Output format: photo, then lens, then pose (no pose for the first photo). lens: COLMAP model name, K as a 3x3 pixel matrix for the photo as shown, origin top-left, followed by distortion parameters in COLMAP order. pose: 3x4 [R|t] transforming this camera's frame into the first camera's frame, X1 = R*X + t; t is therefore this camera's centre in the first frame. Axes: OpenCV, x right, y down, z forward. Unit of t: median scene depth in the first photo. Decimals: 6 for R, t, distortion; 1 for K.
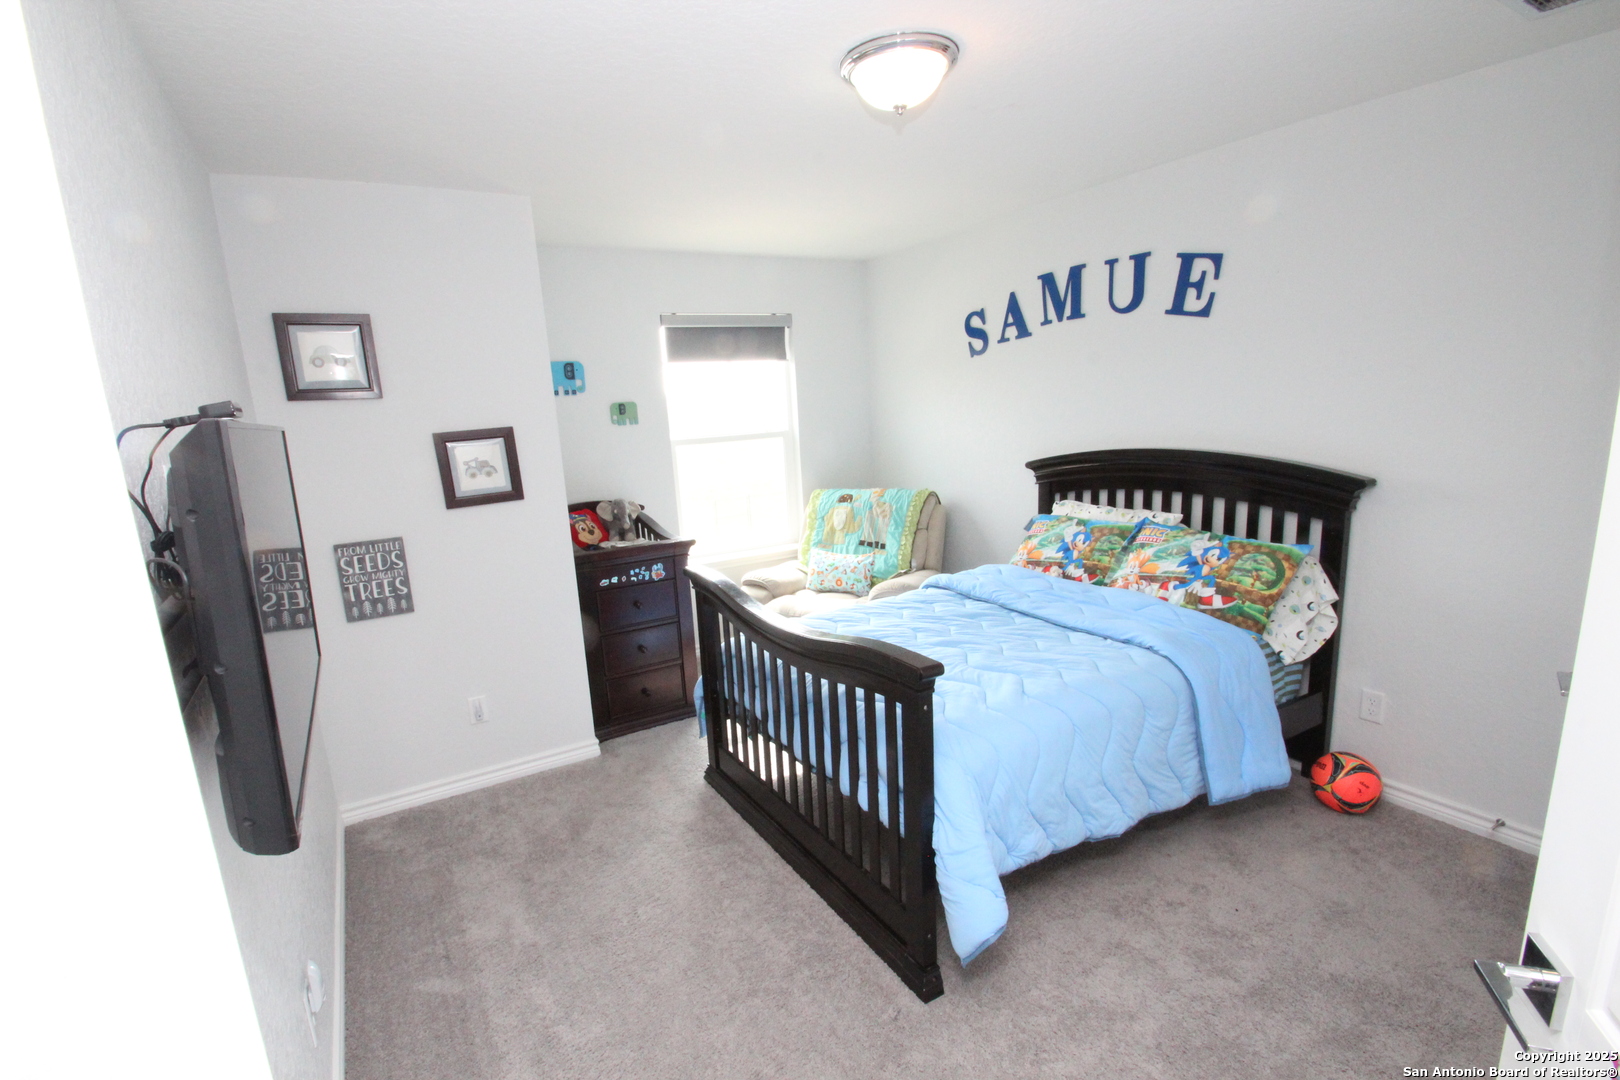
lens RADIAL K [[750.3, 0, 786.7], [0, 750.3, 556.7], [0, 0, 1]] dist [0.003528, -0.013209]
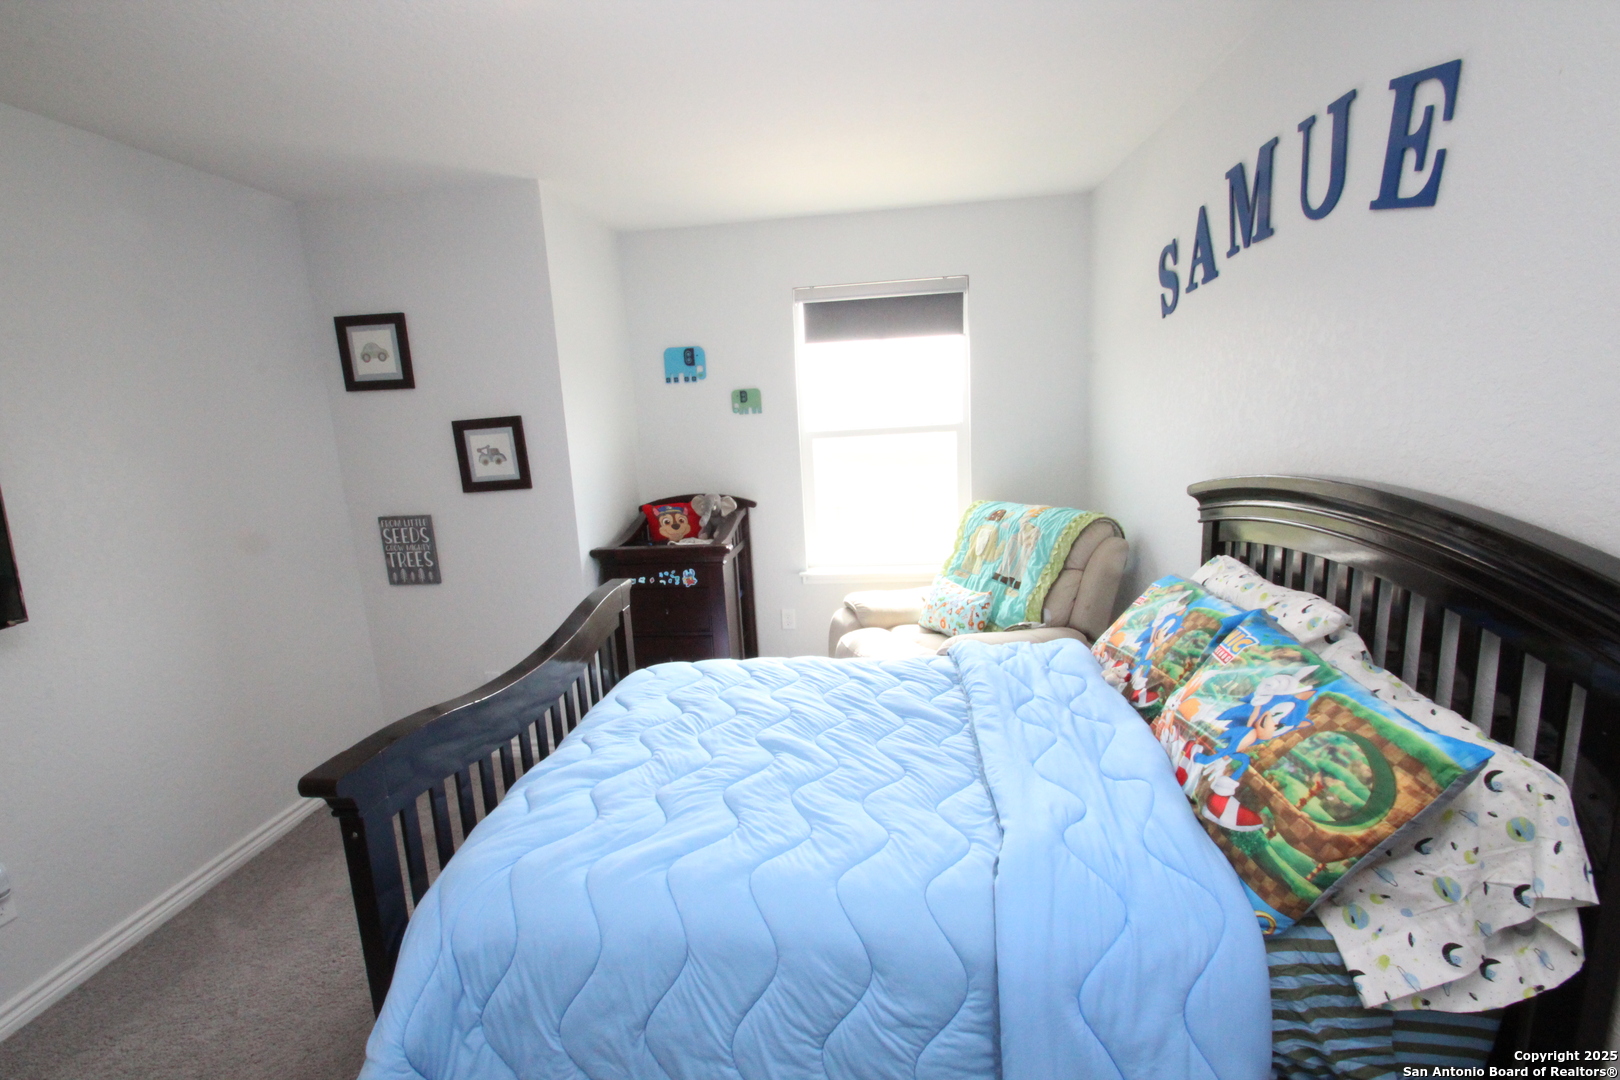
lens RADIAL K [[750.3, 0, 786.7], [0, 750.3, 556.7], [0, 0, 1]] dist [0.003528, -0.013209]
pose [[0.805932, 0.125655, -0.578519, 0.525880], [-0.112414, 0.991918, 0.058842, -0.085080], [0.581237, 0.017611, 0.813544, 0.391835]]
